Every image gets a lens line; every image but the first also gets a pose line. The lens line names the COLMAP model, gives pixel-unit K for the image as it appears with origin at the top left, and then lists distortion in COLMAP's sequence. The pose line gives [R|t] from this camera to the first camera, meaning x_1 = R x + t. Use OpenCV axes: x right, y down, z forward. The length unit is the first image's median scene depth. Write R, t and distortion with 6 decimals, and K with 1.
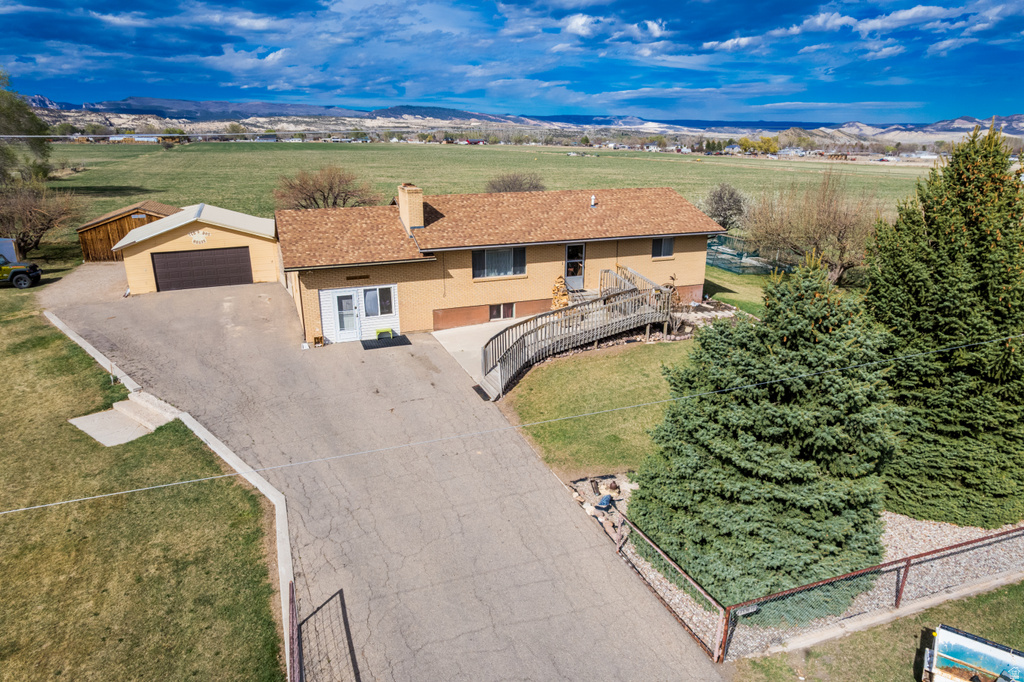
lens RADIAL K [[652.9, 0, 514.9], [0, 652.9, 345.3], [0, 0, 1]] dist [-0.073437, 0.067892]
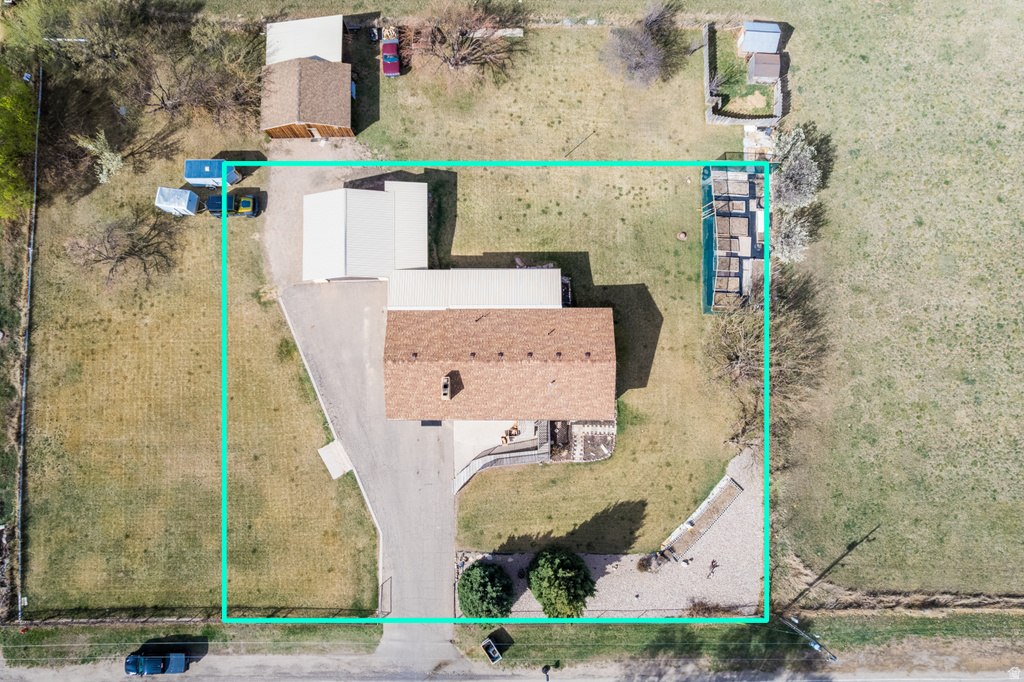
lens RADIAL K [[652.9, 0, 514.9], [0, 652.9, 345.3], [0, 0, 1]] dist [-0.073437, 0.067892]
pose [[0.933312, 0.356186, -0.045388, 0.099709], [-0.110334, 0.404778, 0.907734, -2.529865], [0.341694, -0.842192, 0.417083, 0.411198]]
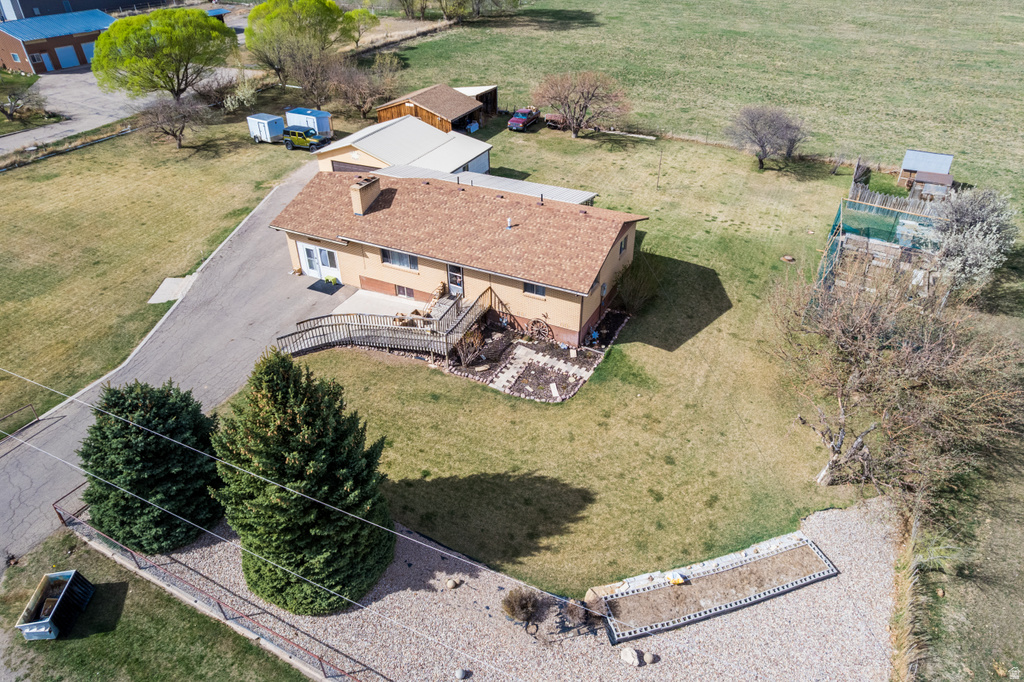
lens RADIAL K [[652.9, 0, 514.9], [0, 652.9, 345.3], [0, 0, 1]] dist [-0.073437, 0.067892]
pose [[0.674103, 0.419031, -0.608275, 1.178626], [-0.223005, 0.900539, 0.373227, -0.600267], [0.704169, -0.115945, 0.700502, 0.292082]]
